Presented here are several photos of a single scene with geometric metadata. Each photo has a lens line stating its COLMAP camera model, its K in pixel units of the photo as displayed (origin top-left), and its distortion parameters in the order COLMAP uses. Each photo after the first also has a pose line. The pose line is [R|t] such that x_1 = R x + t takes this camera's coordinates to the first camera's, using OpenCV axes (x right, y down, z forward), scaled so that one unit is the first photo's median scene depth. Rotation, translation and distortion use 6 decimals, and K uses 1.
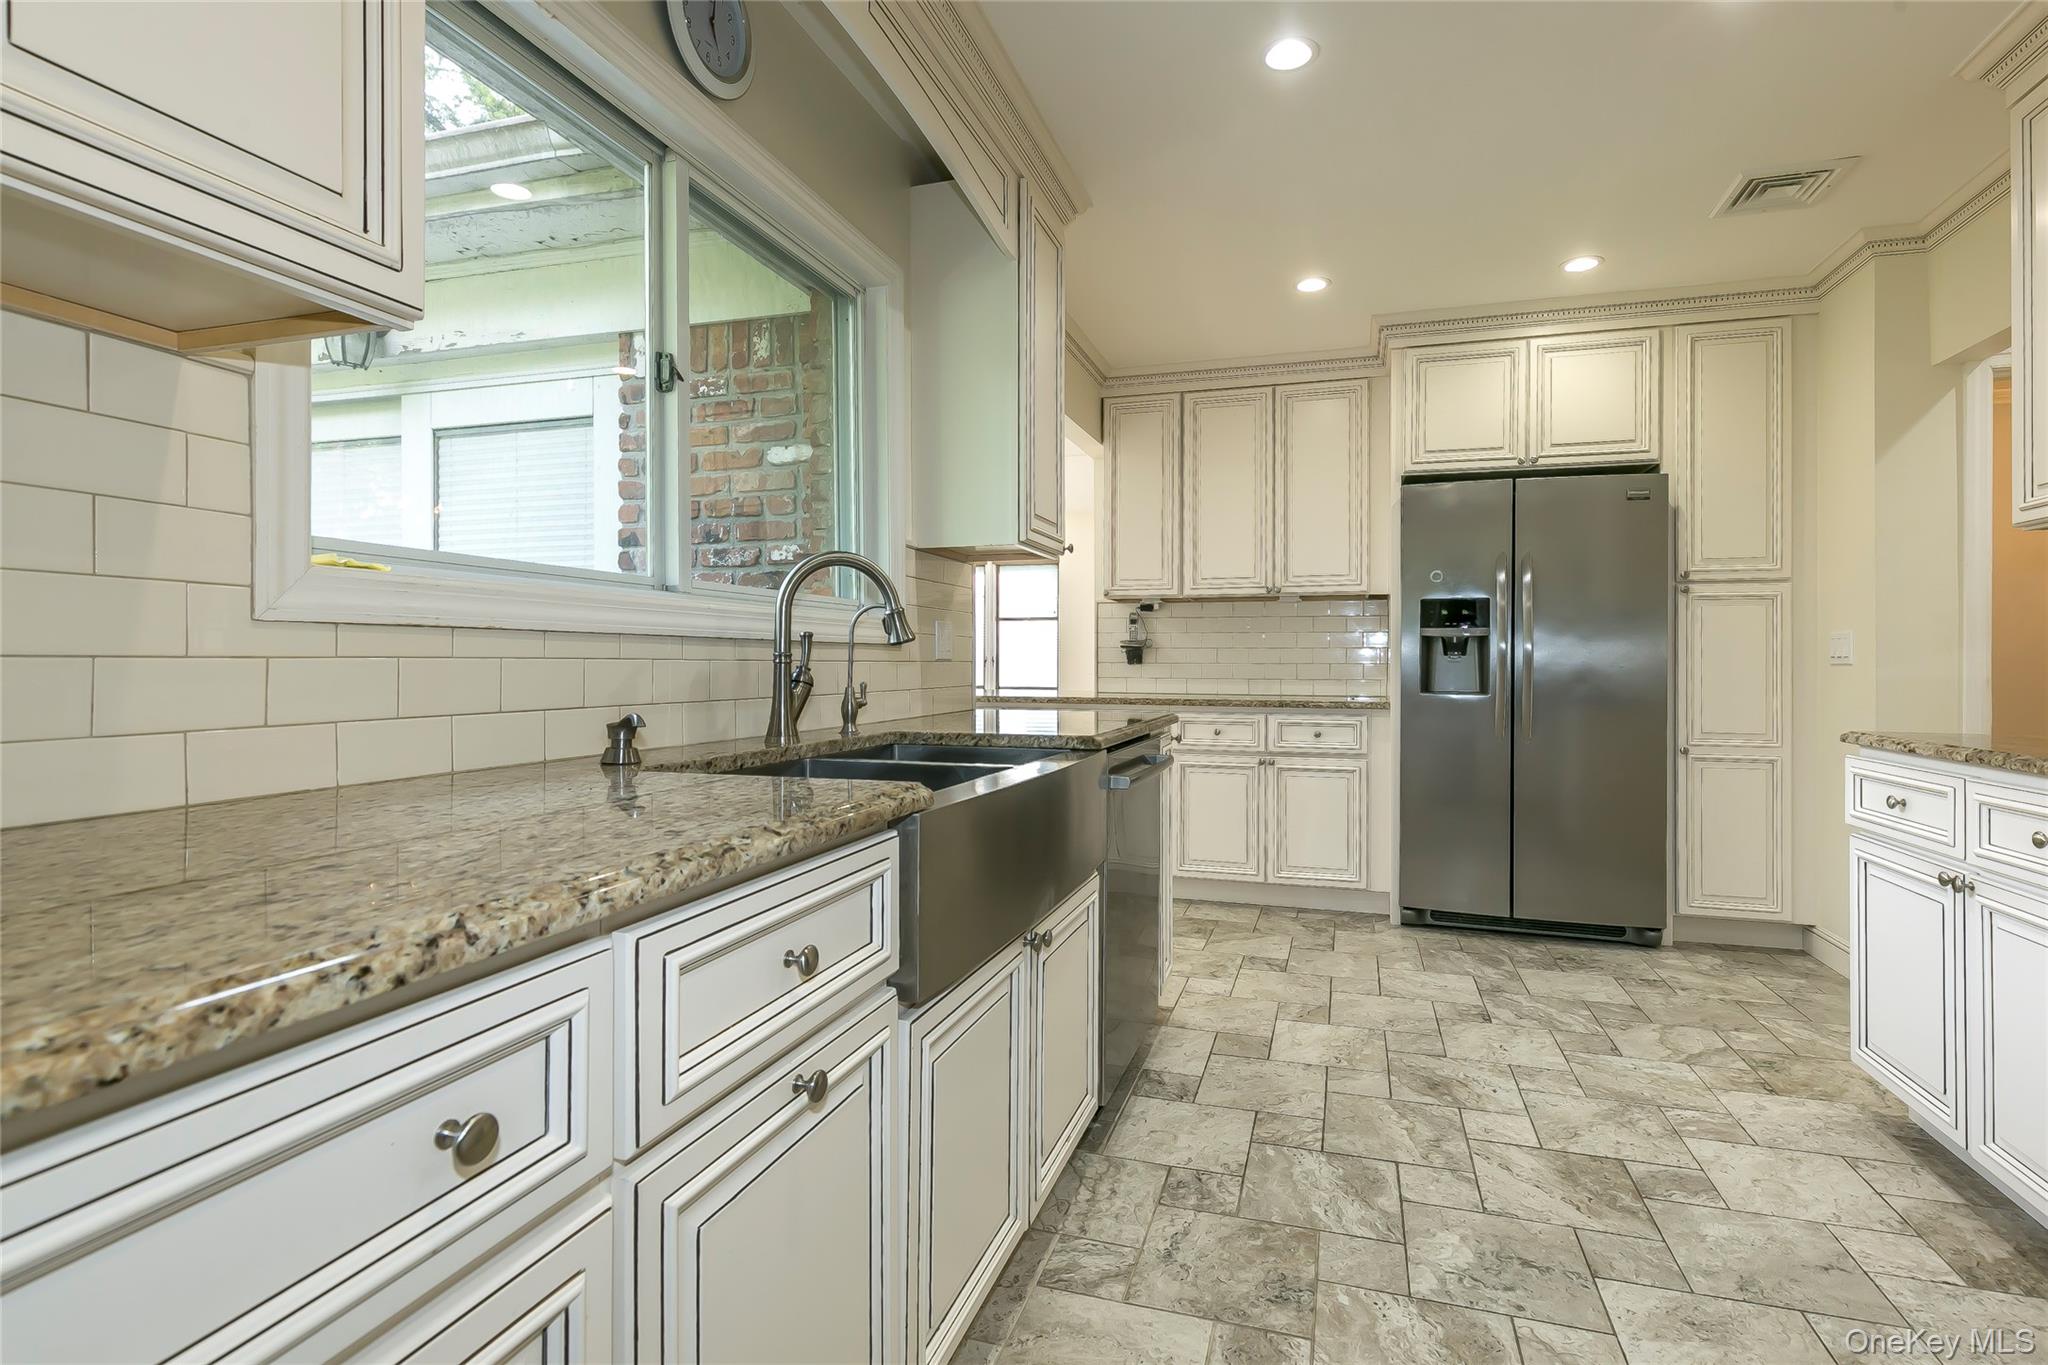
lens RADIAL K [[1006.5, 0, 1080.7], [0, 1006.5, 654.6], [0, 0, 1]] dist [0.006528, 0.001846]
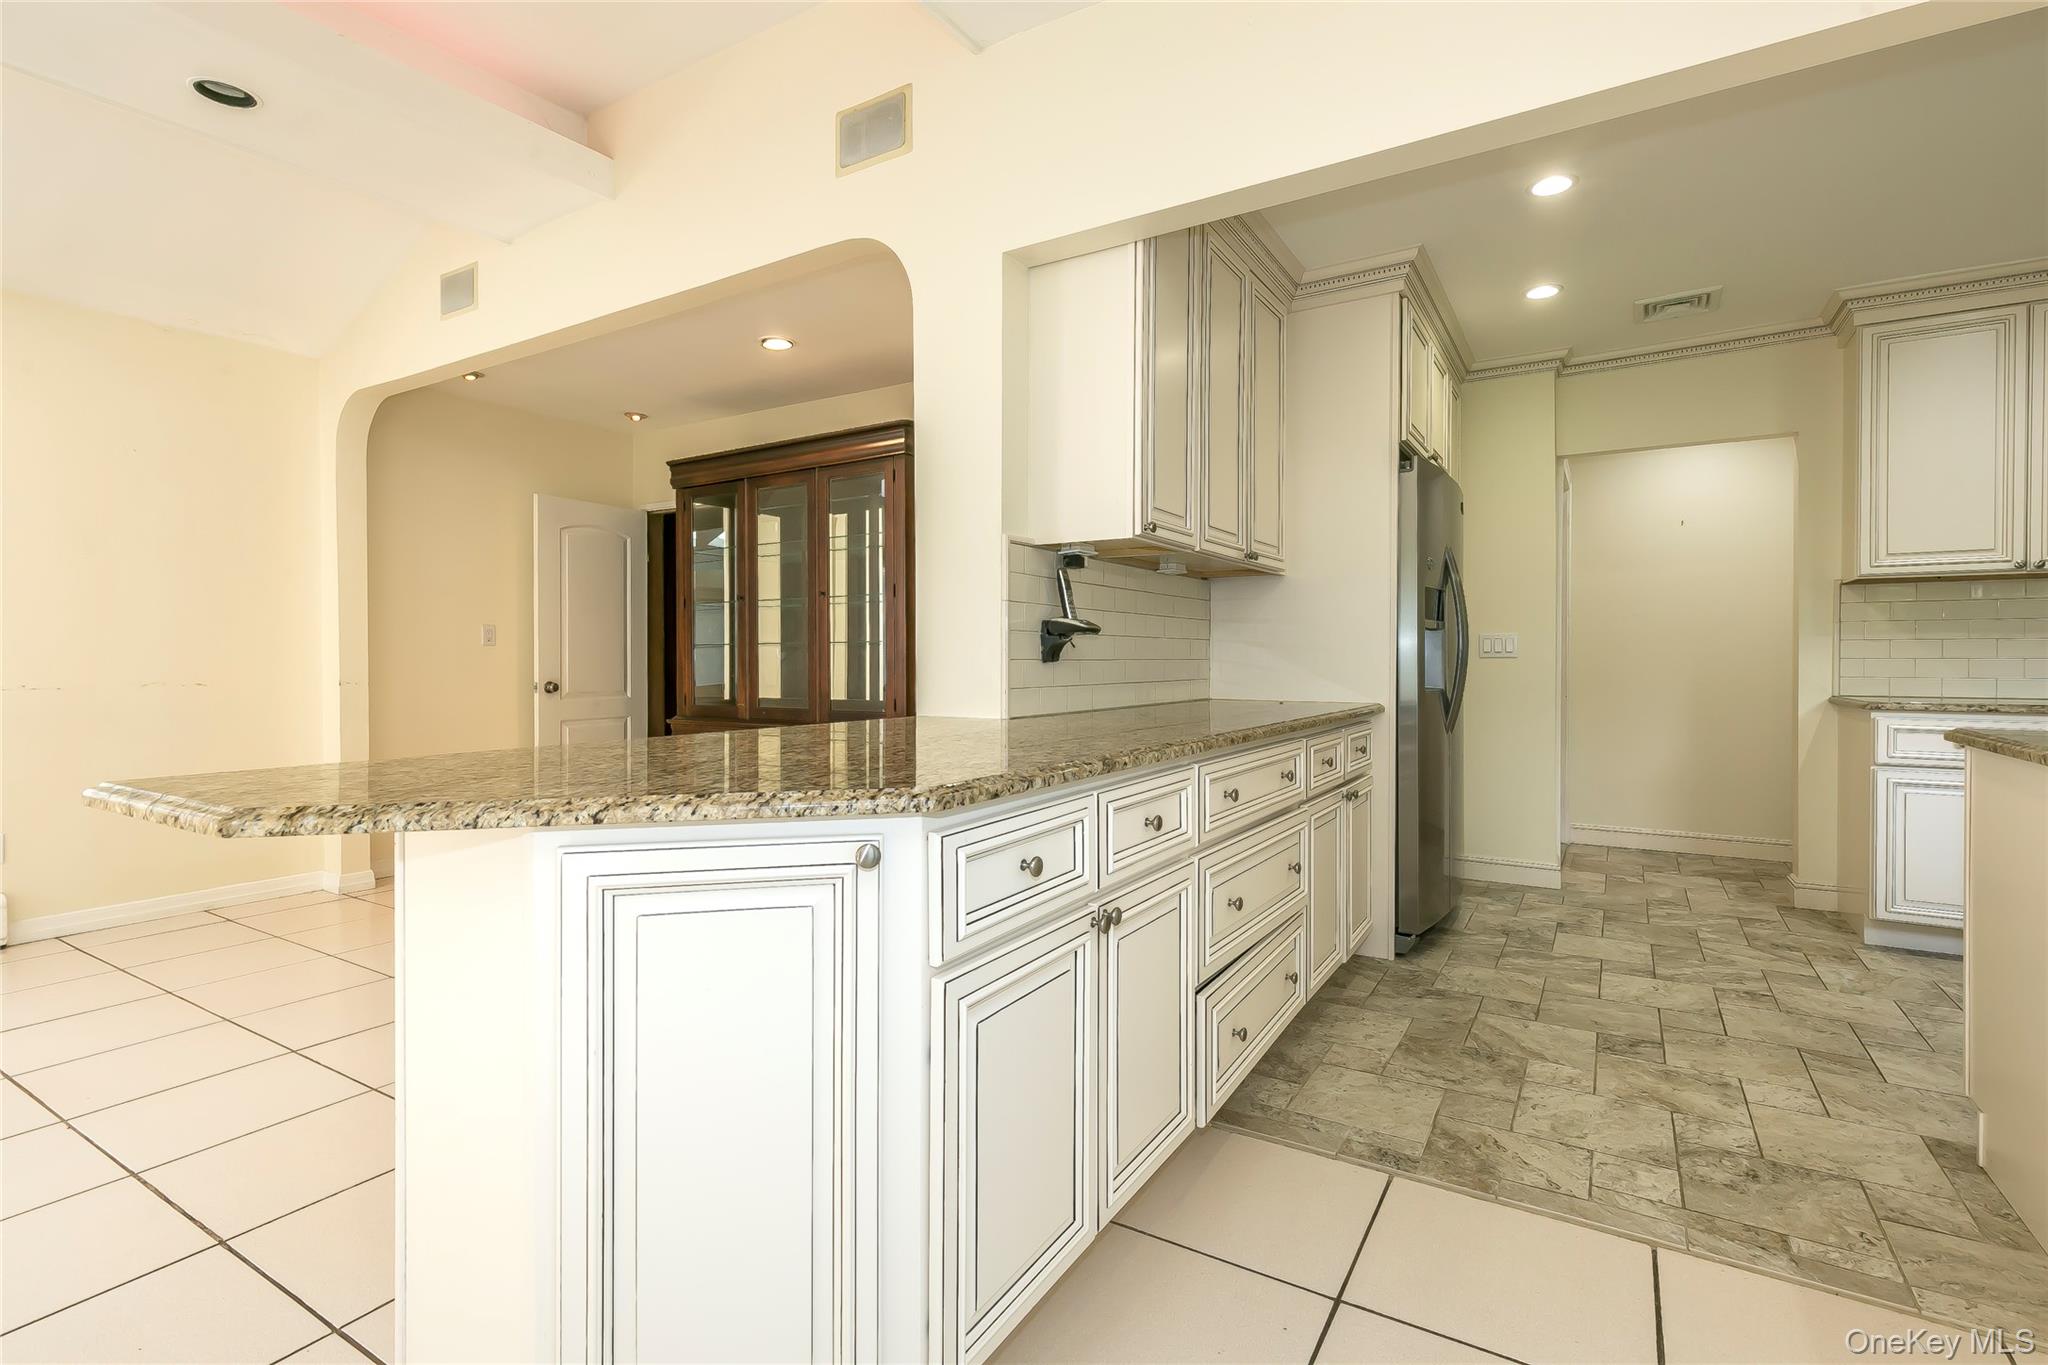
lens RADIAL K [[942.6, 0, 1032.4], [0, 942.6, 674.5], [0, 0, 1]] dist [0.003819, -0.000914]
pose [[0.283965, -0.021591, 0.958591, -0.637063], [0.000564, 0.999750, 0.022351, 0.006803], [-0.958834, -0.005807, 0.283906, 1.247529]]
